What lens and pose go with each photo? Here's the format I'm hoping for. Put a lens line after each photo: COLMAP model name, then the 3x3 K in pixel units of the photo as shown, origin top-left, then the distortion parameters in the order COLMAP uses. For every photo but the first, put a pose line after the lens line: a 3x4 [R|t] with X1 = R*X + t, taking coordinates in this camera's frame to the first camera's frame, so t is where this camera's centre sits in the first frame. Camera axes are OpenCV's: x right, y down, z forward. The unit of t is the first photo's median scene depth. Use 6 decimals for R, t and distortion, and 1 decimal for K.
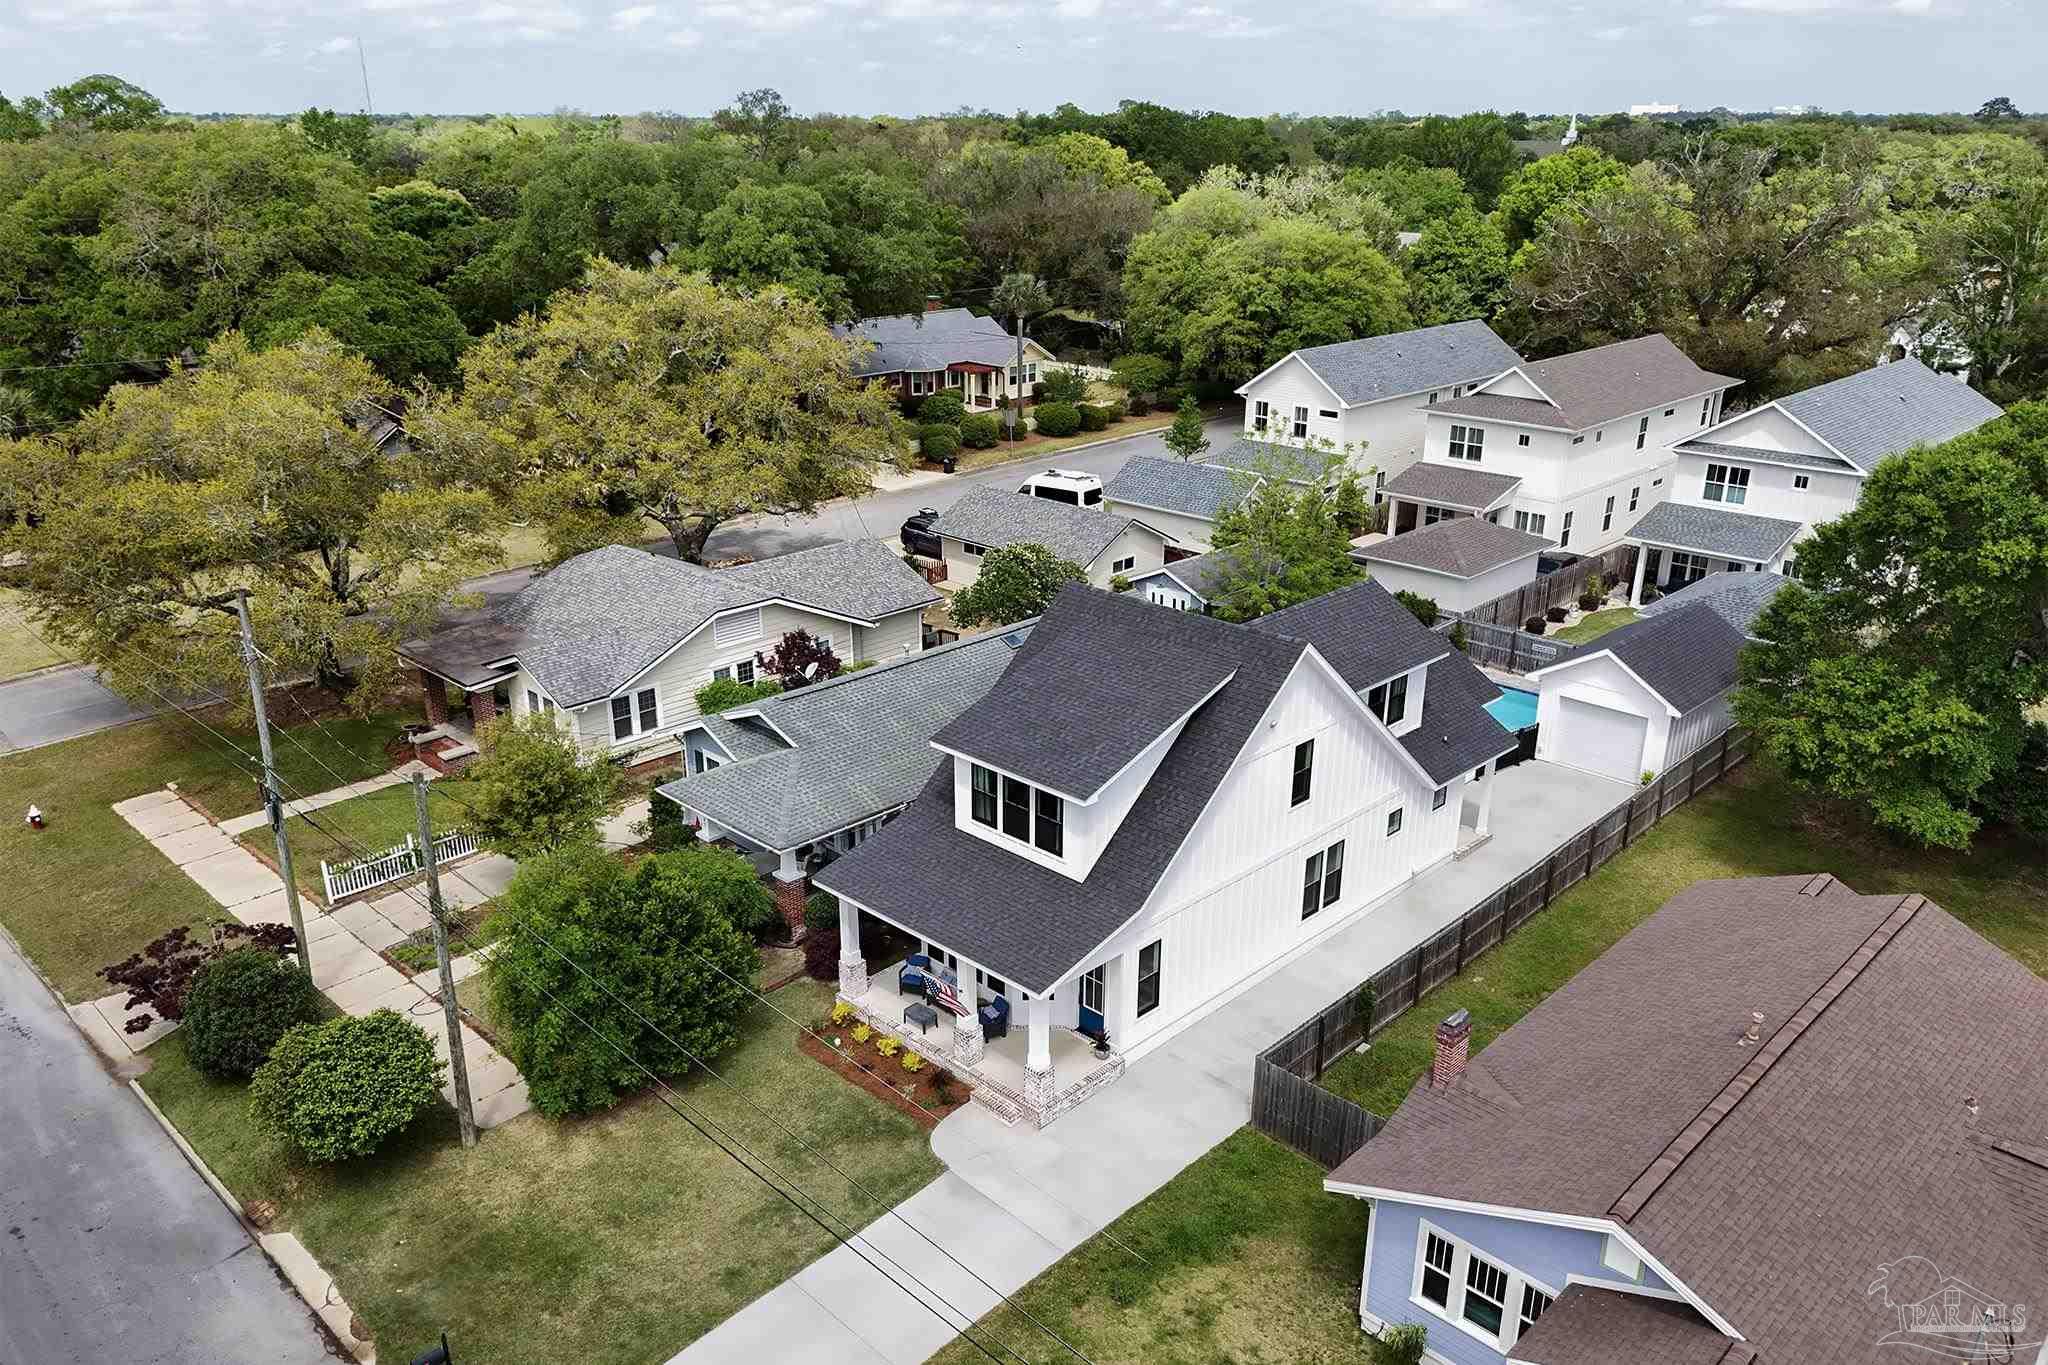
lens RADIAL K [[1516.4, 0, 1021.5], [0, 1516.4, 769.5], [0, 0, 1]] dist [0.070083, -0.060808]
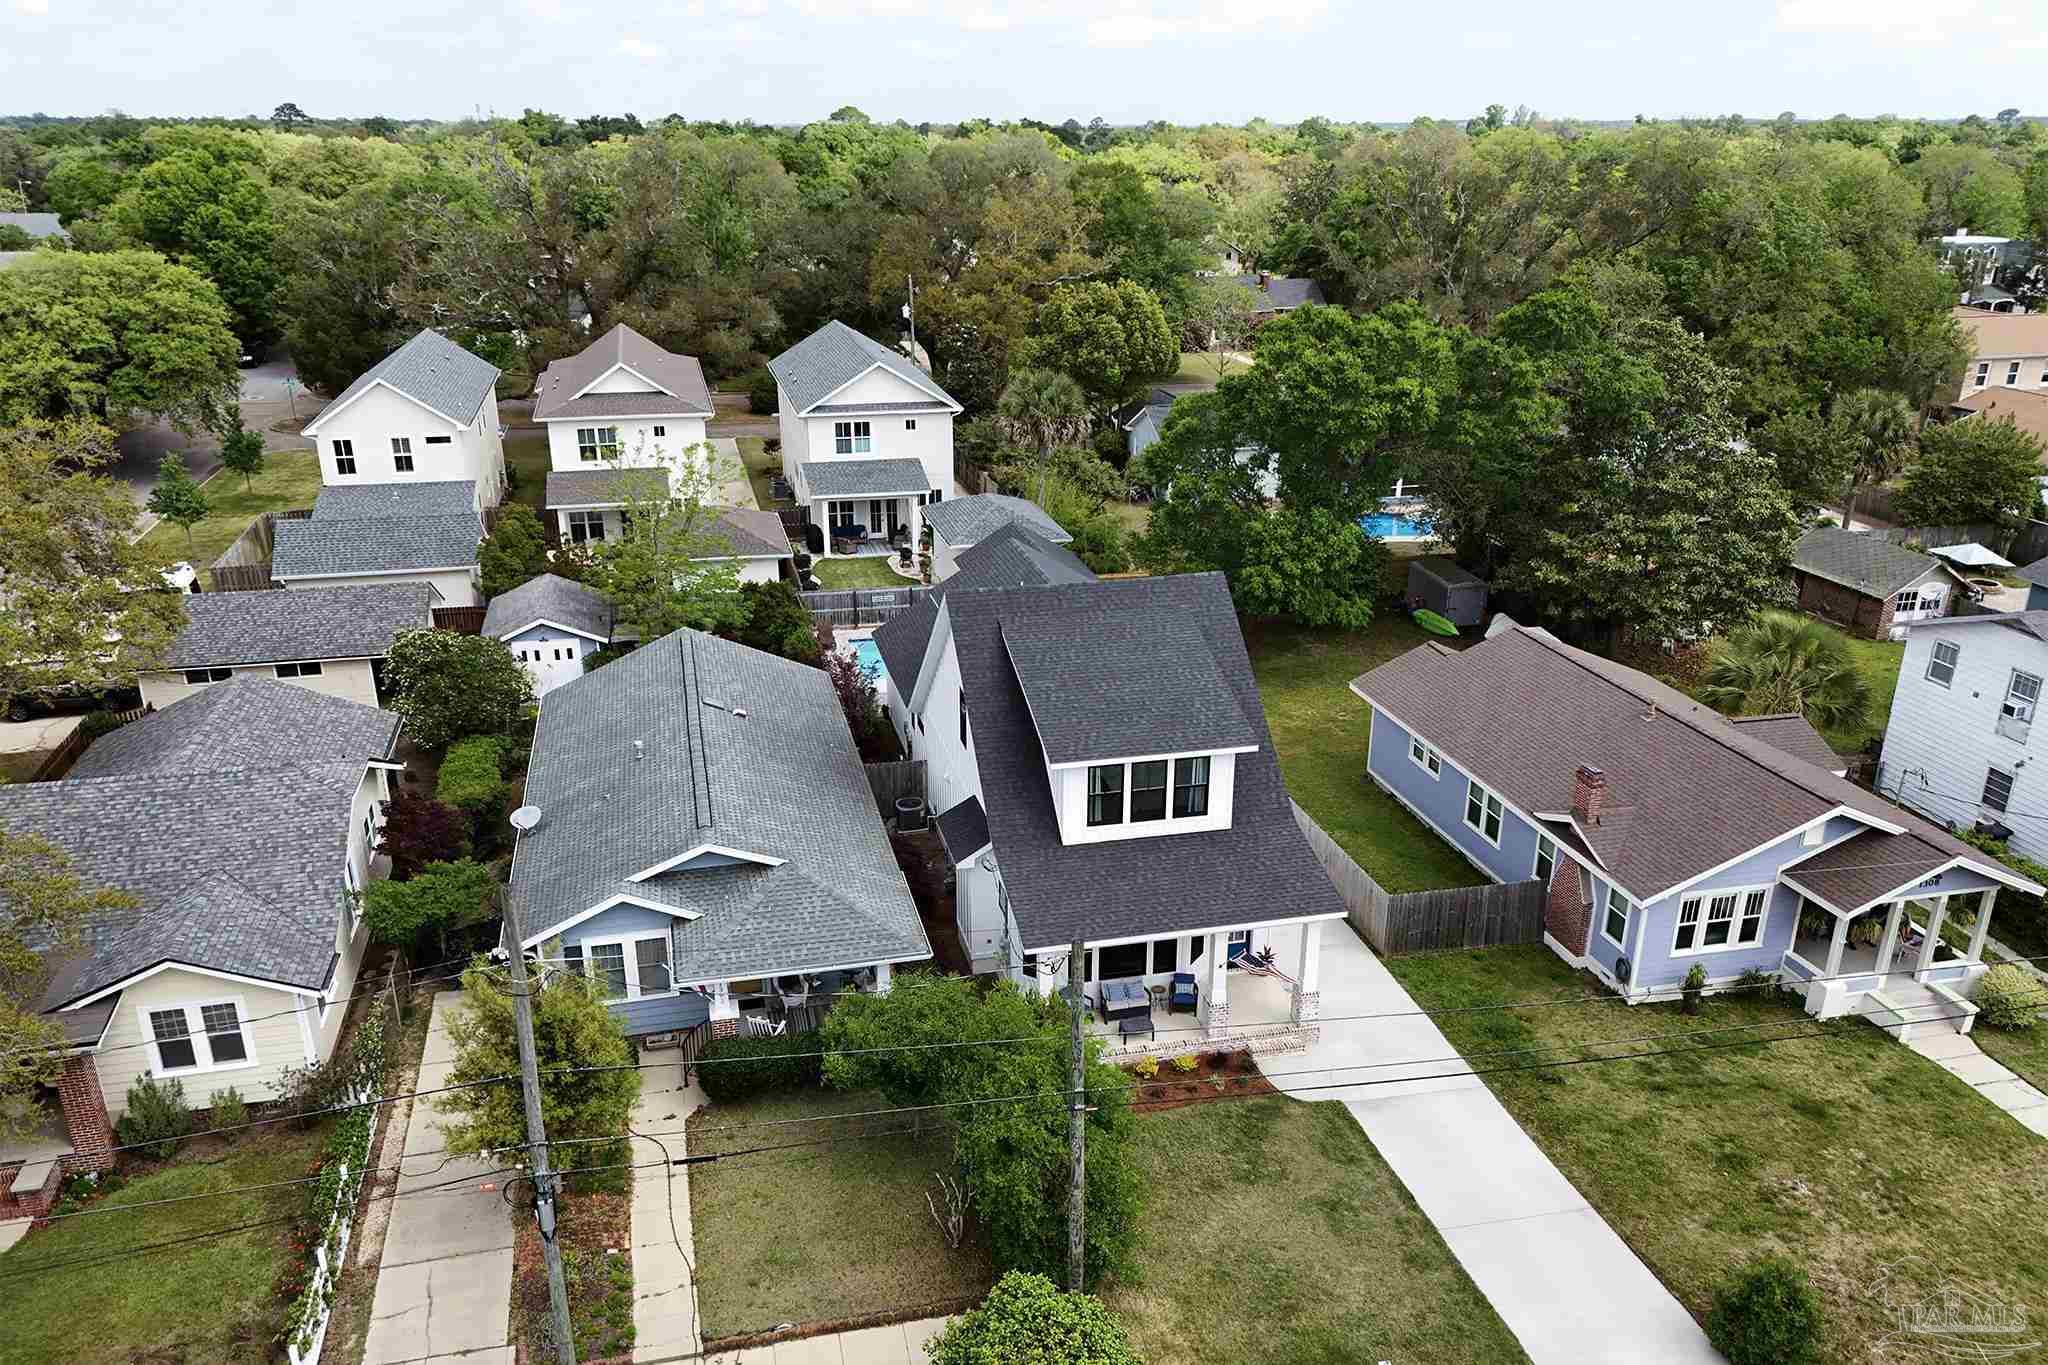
lens RADIAL K [[1516.4, 0, 1021.5], [0, 1516.4, 769.5], [0, 0, 1]] dist [0.070083, -0.060808]
pose [[0.531491, -0.330488, 0.779933, -0.820351], [0.332604, 0.928222, 0.166669, -0.182246], [-0.779033, 0.170825, 0.603264, 0.440373]]
